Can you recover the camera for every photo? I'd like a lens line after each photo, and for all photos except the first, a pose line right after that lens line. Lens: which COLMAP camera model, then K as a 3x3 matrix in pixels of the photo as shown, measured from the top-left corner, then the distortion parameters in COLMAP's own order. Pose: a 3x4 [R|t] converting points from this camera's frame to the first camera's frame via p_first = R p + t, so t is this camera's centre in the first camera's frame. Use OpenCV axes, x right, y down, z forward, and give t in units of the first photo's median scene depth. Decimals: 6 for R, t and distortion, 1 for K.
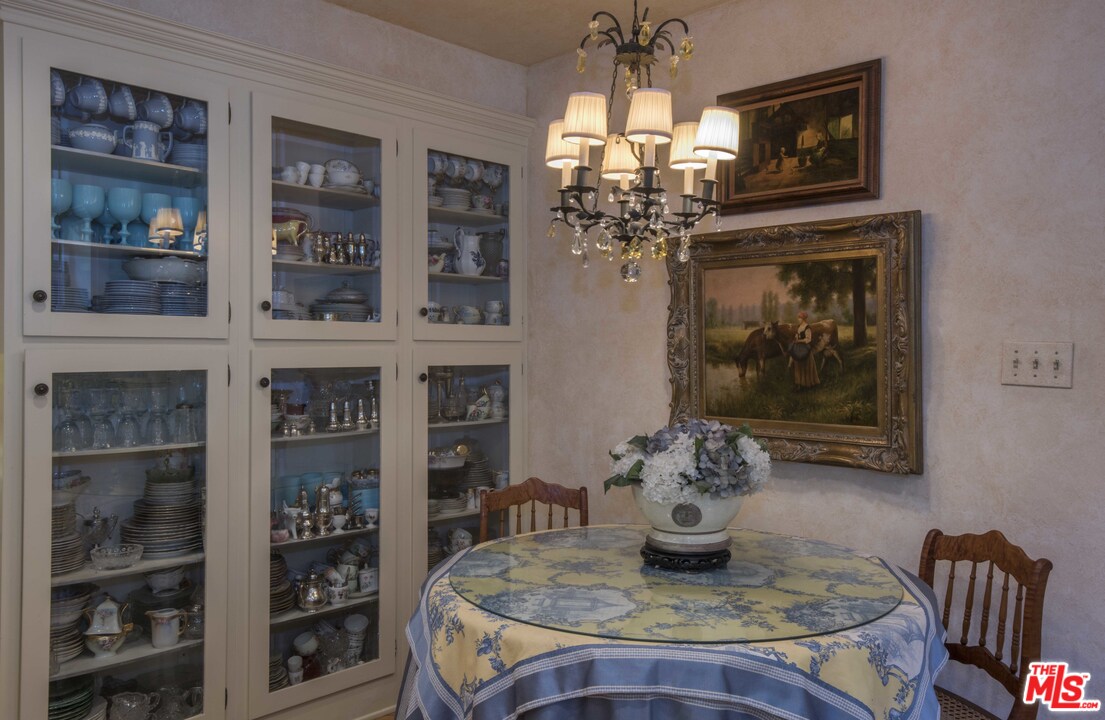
lens RADIAL K [[839.1, 0, 552.5], [0, 839.1, 360.0], [0, 0, 1]] dist [-0.000392, 0.000320]
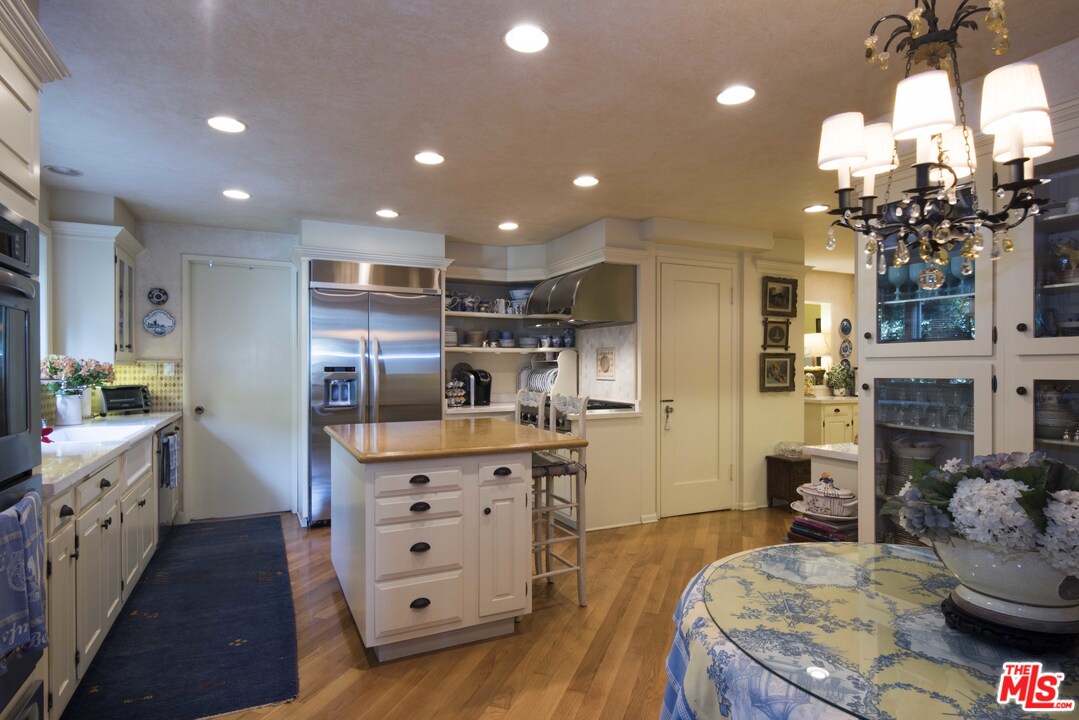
lens RADIAL K [[582.4, 0, 540.6], [0, 582.4, 373.3], [0, 0, 1]] dist [0.001026, 0.000093]
pose [[-0.339728, 0.003458, -0.940517, 0.989230], [-0.003276, 0.999983, 0.004860, -0.000887], [0.940518, 0.004732, -0.339711, 0.939760]]
